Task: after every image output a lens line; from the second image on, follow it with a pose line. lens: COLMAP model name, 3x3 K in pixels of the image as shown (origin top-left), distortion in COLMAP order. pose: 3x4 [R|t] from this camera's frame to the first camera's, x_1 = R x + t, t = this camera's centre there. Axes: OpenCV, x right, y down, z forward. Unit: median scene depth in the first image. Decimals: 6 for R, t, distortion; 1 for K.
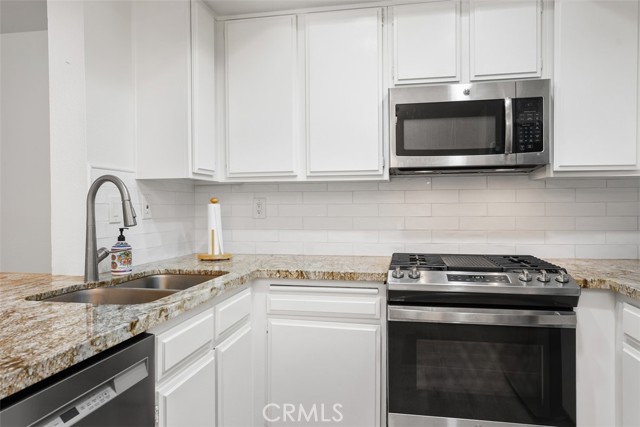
lens RADIAL K [[443.5, 0, 320.7], [0, 443.5, 207.9], [0, 0, 1]] dist [0.004601, 0.001502]
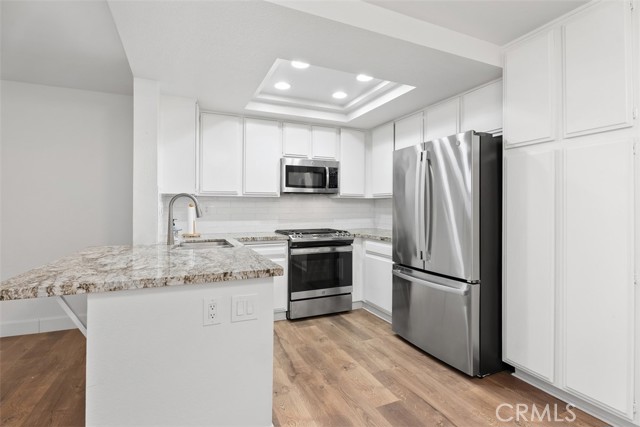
lens RADIAL K [[310.4, 0, 319.2], [0, 310.4, 206.0], [0, 0, 1]] dist [-0.008235, -0.001086]
pose [[0.818003, 0.009224, 0.575139, -0.655007], [-0.001245, 0.999897, -0.014265, 0.006176], [-0.575212, 0.010953, 0.817931, -0.454827]]
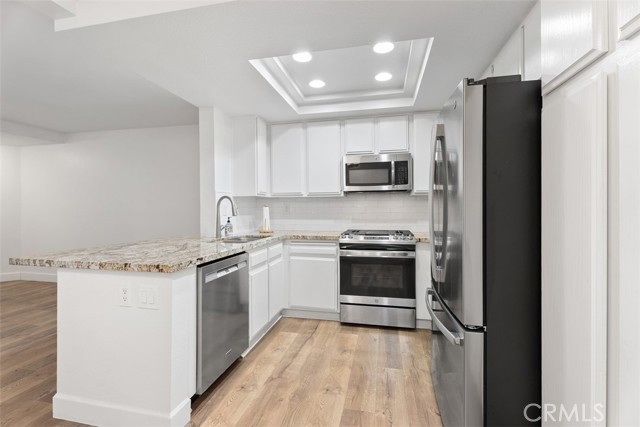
lens RADIAL K [[286.7, 0, 319.1], [0, 286.7, 208.0], [0, 0, 1]] dist [0.004189, -0.000575]
pose [[0.999529, -0.001111, -0.030682, 0.081292], [0.000904, 0.999977, -0.006767, 0.005891], [0.030689, 0.006736, 0.999506, -0.498969]]
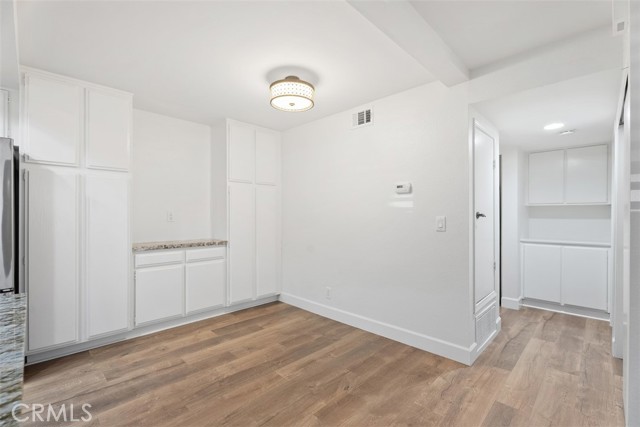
lens RADIAL K [[286.7, 0, 321.6], [0, 286.7, 214.2], [0, 0, 1]] dist [0.004189, -0.000575]
pose [[-0.842065, 0.003770, 0.539363, -1.053478], [0.004727, 0.999989, 0.000391, -0.003997], [-0.539356, 0.002879, -0.842073, 0.351338]]
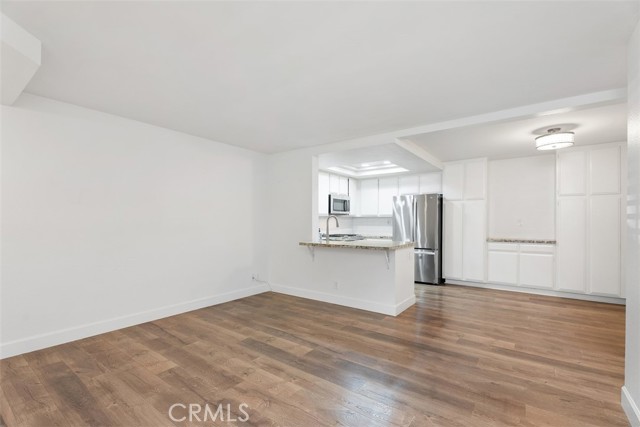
lens RADIAL K [[286.7, 0, 324.5], [0, 286.7, 227.3], [0, 0, 1]] dist [0.004189, -0.000575]
pose [[0.410546, -0.006205, 0.911819, -2.449434], [0.002035, 0.999981, 0.005889, 0.027194], [-0.911838, -0.000562, 0.410550, -0.038919]]
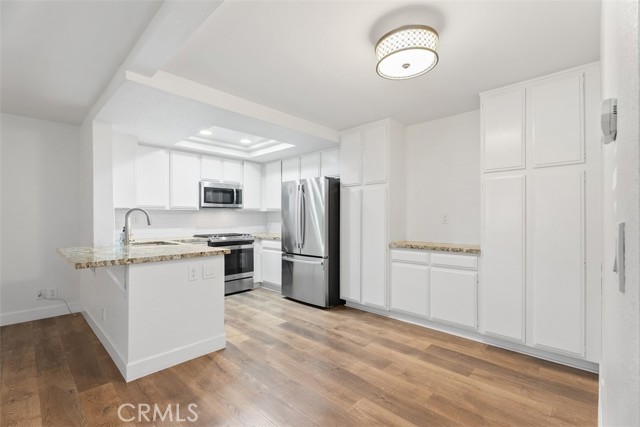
lens RADIAL K [[286.7, 0, 320.8], [0, 286.7, 219.2], [0, 0, 1]] dist [0.004189, -0.000575]
pose [[0.533578, -0.001541, 0.845749, -1.178538], [0.006179, 0.999979, -0.002077, 0.009693], [-0.845728, 0.006334, 0.533577, -0.843876]]
